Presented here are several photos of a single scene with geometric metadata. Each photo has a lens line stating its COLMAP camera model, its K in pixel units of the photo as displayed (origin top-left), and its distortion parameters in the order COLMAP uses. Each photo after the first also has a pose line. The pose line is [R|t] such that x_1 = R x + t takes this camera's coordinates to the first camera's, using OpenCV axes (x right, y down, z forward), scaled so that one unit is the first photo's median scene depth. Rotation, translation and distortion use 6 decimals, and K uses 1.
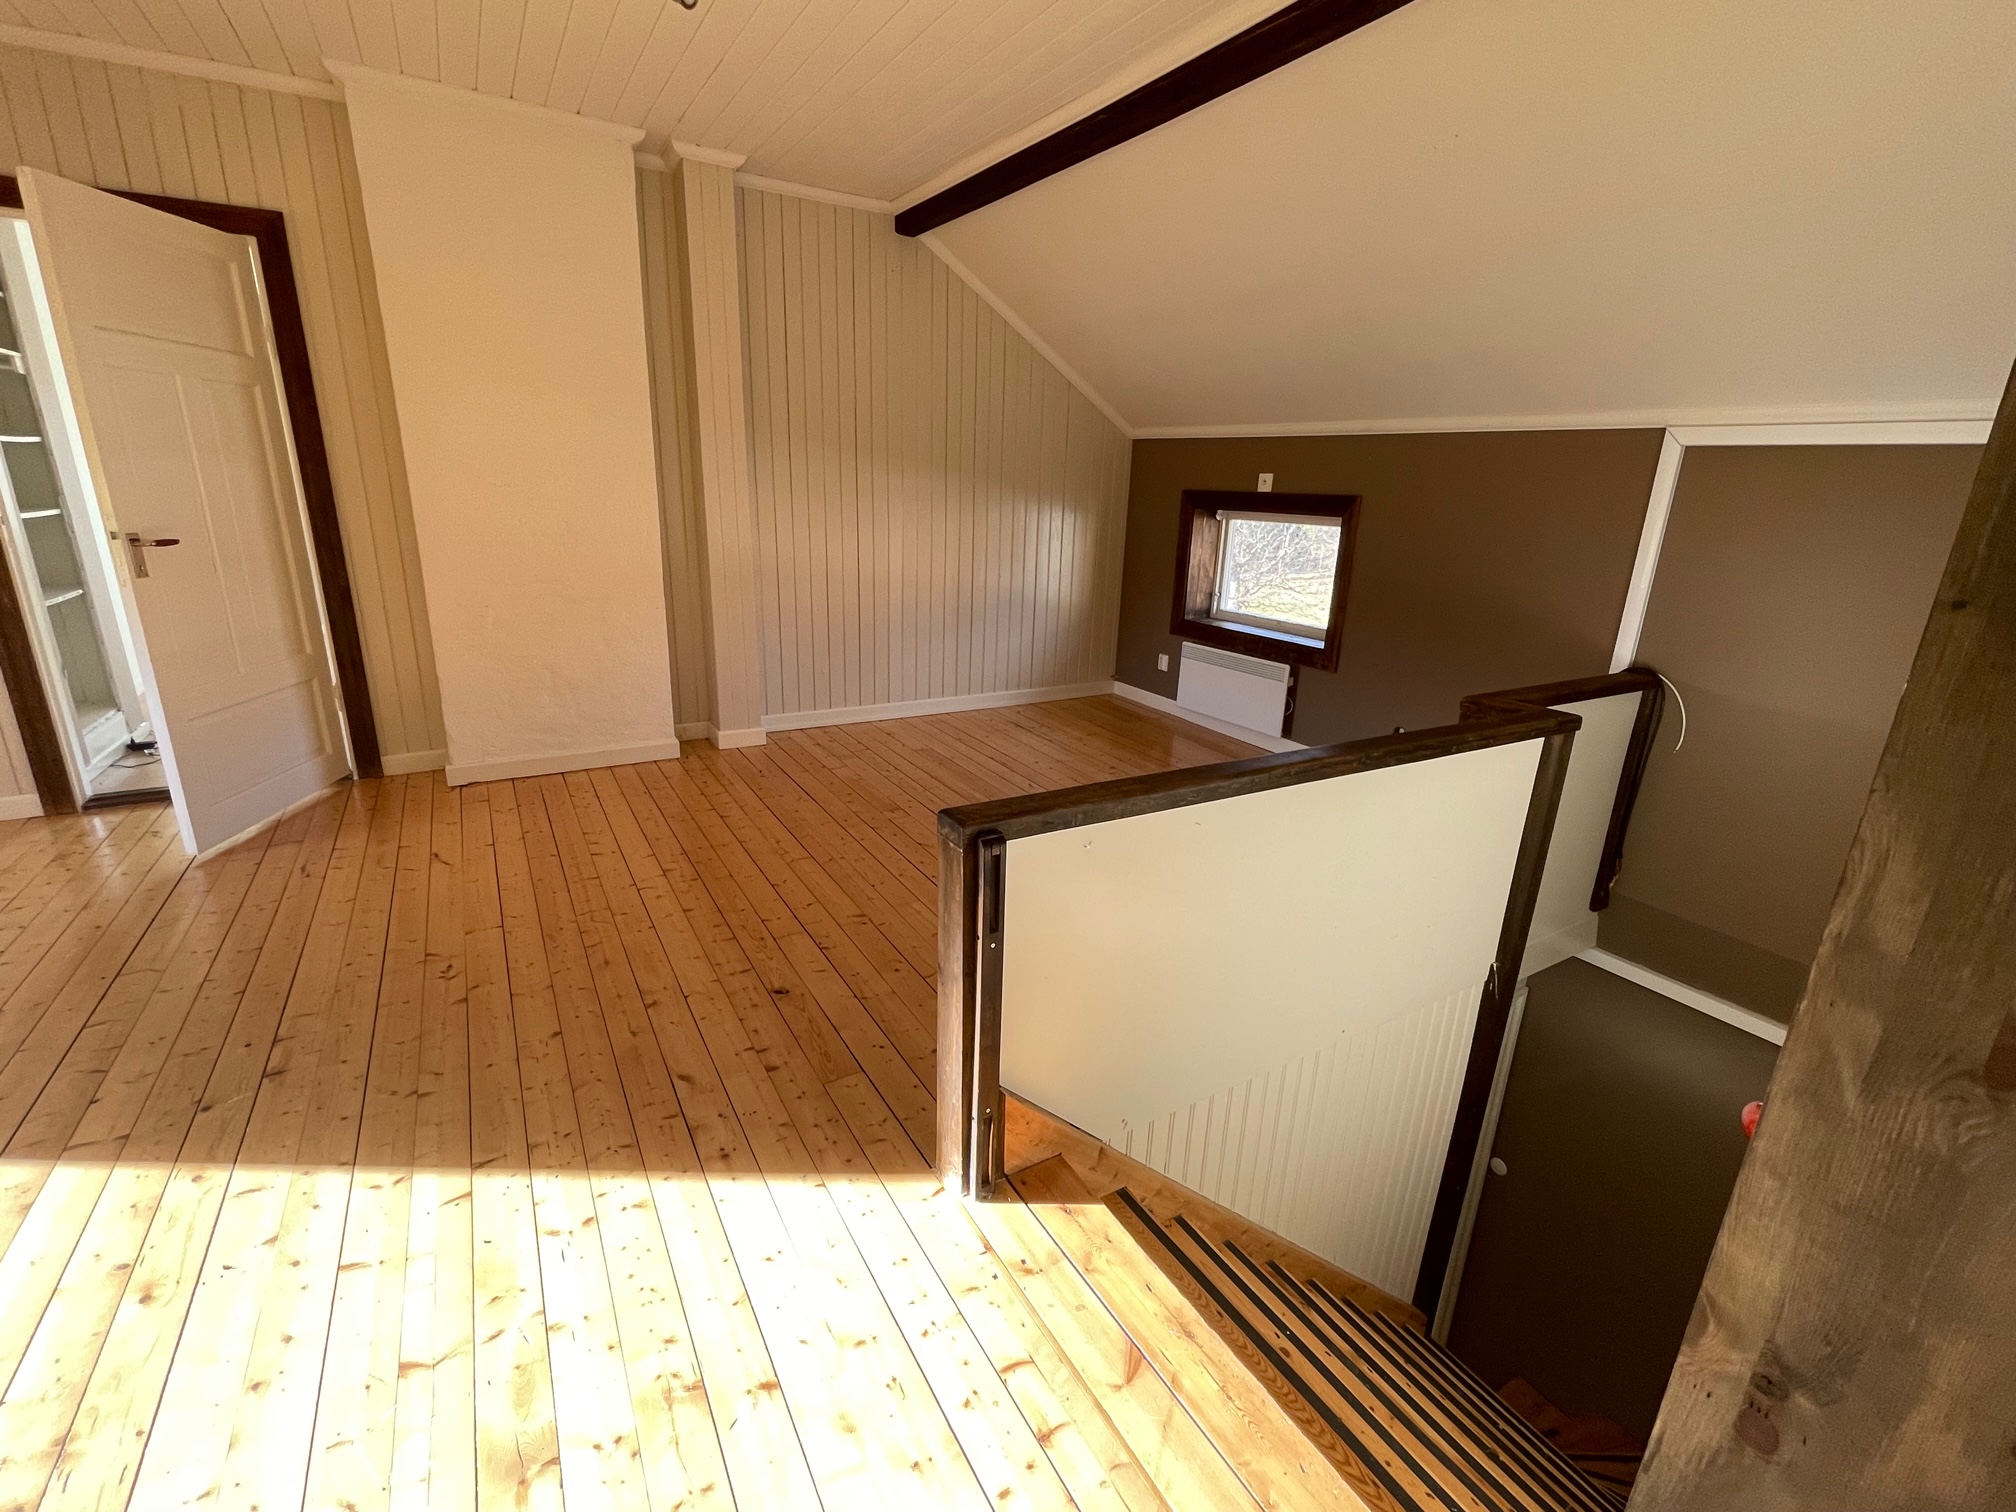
lens RADIAL K [[874.7, 0, 1008.0], [0, 874.7, 756.0], [0, 0, 1]] dist [0.000825, 0.000169]
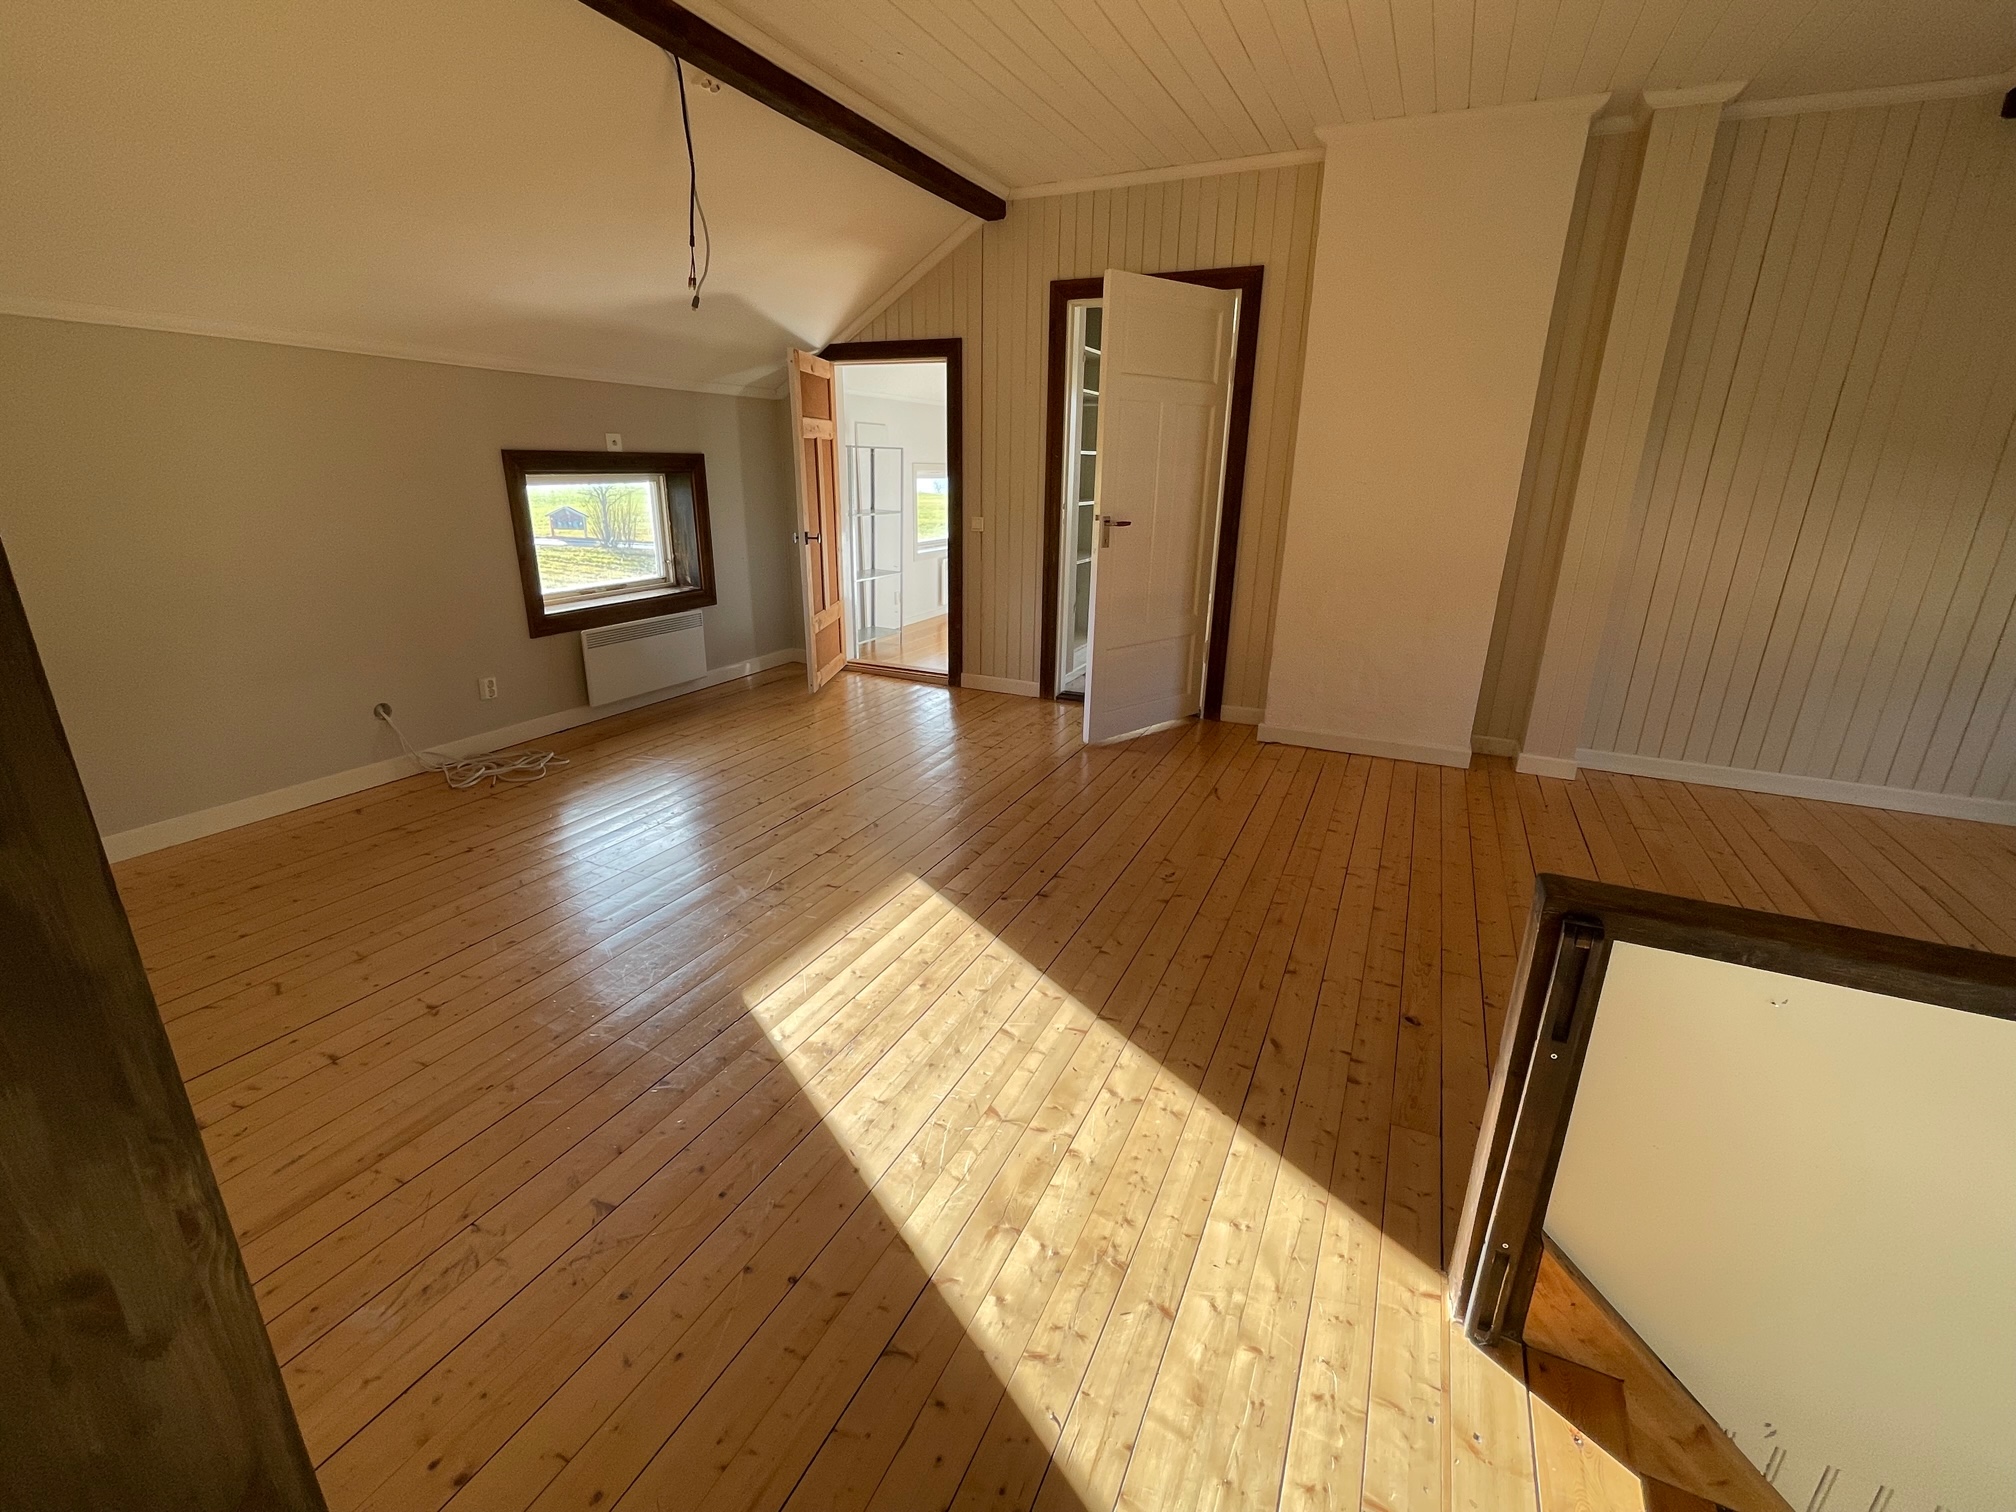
lens RADIAL K [[862.4, 0, 1008.0], [0, 862.4, 756.0], [0, 0, 1]] dist [0.002347, 0.000232]
pose [[0.574975, 0.245998, -0.780314, 0.098771], [-0.243403, 0.961977, 0.123917, -0.009081], [0.781127, 0.118682, 0.612989, 0.040322]]
